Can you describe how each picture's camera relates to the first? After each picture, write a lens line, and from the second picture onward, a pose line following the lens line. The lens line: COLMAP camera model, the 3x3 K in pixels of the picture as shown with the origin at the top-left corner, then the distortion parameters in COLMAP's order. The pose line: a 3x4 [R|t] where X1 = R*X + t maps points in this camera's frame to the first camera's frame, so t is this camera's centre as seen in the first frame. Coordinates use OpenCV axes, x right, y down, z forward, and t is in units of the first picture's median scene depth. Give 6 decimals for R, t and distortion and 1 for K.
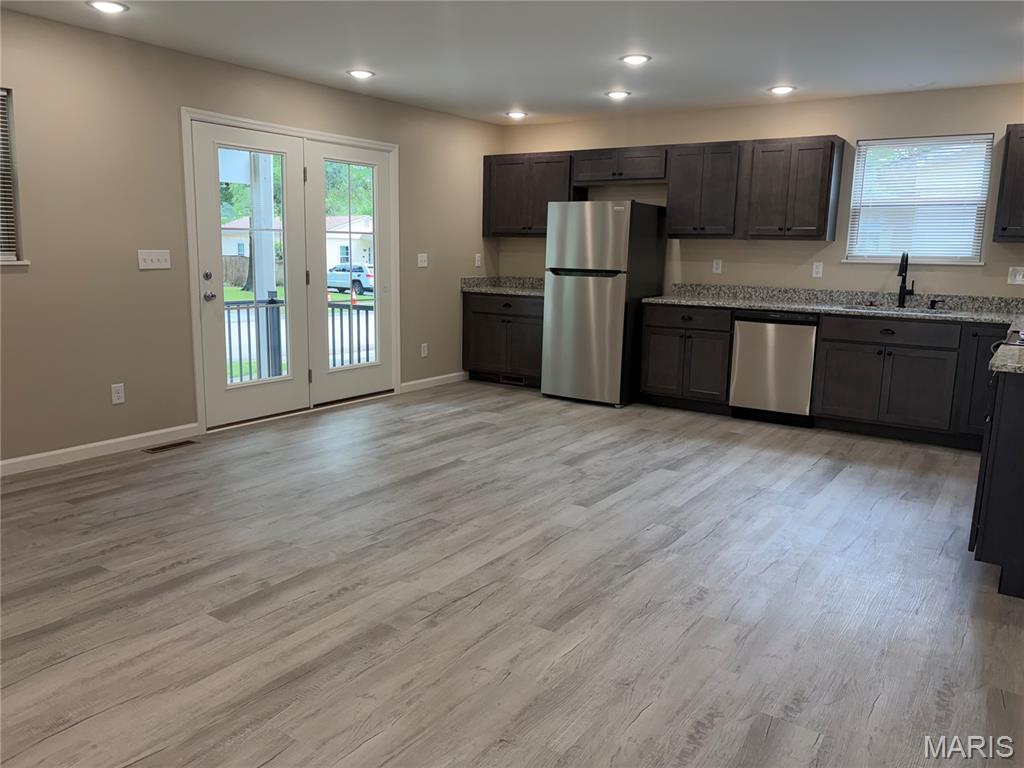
lens RADIAL K [[777.3, 0, 511.1], [0, 777.3, 384.8], [0, 0, 1]] dist [0.017695, -0.040466]
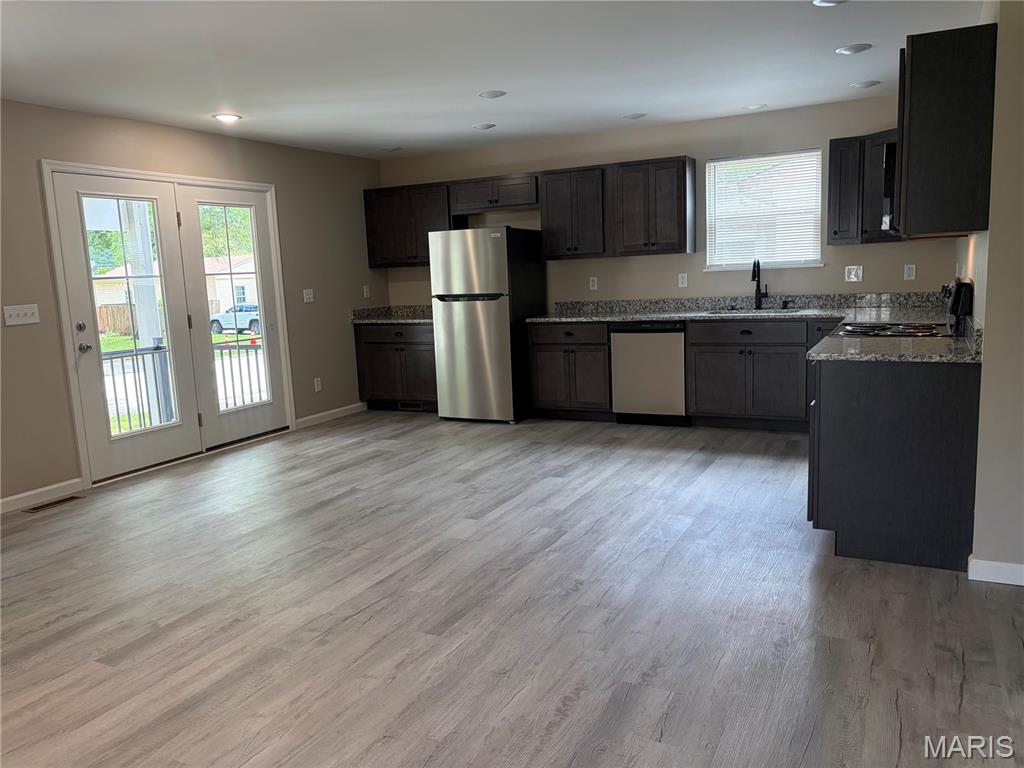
lens RADIAL K [[777.3, 0, 528.0], [0, 777.3, 389.8], [0, 0, 1]] dist [0.017695, -0.040466]
pose [[0.988123, -0.083526, 0.128984, 0.047120], [0.086720, 0.996045, -0.019341, 0.009057], [-0.126858, 0.030297, 0.991458, -0.059825]]
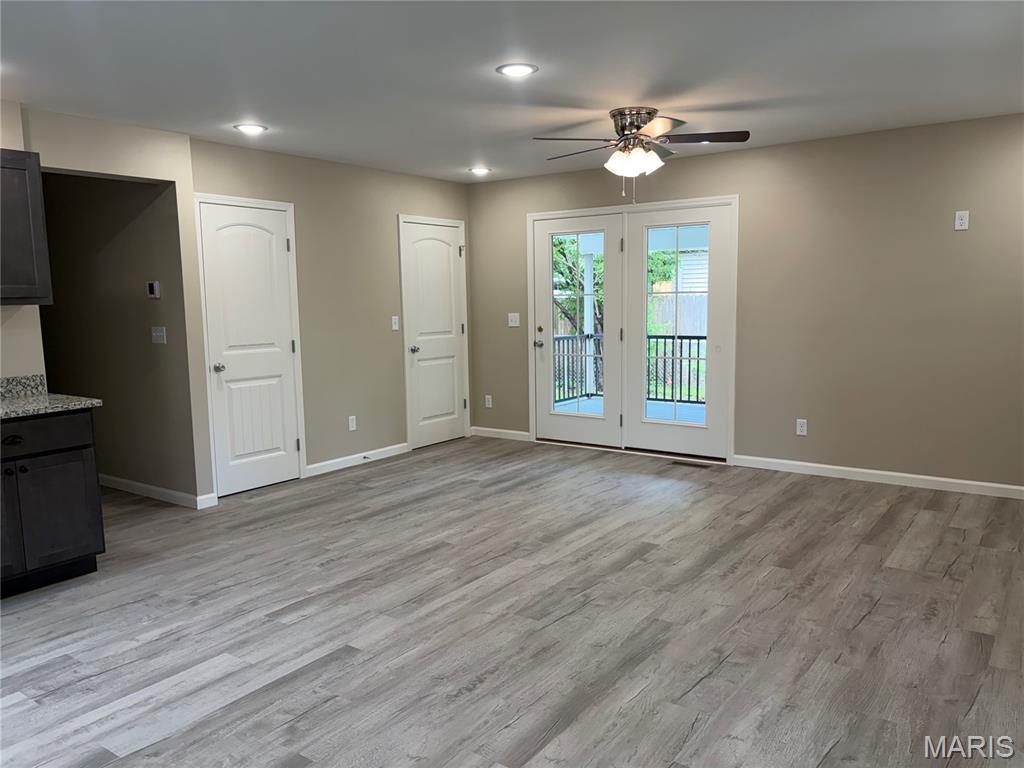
lens RADIAL K [[777.3, 0, 510.9], [0, 777.3, 385.2], [0, 0, 1]] dist [0.017695, -0.040466]
pose [[-0.999536, -0.008648, 0.029189, -0.095711], [0.000221, 0.956713, 0.291033, -0.346396], [-0.030443, 0.290904, -0.956268, 1.770522]]
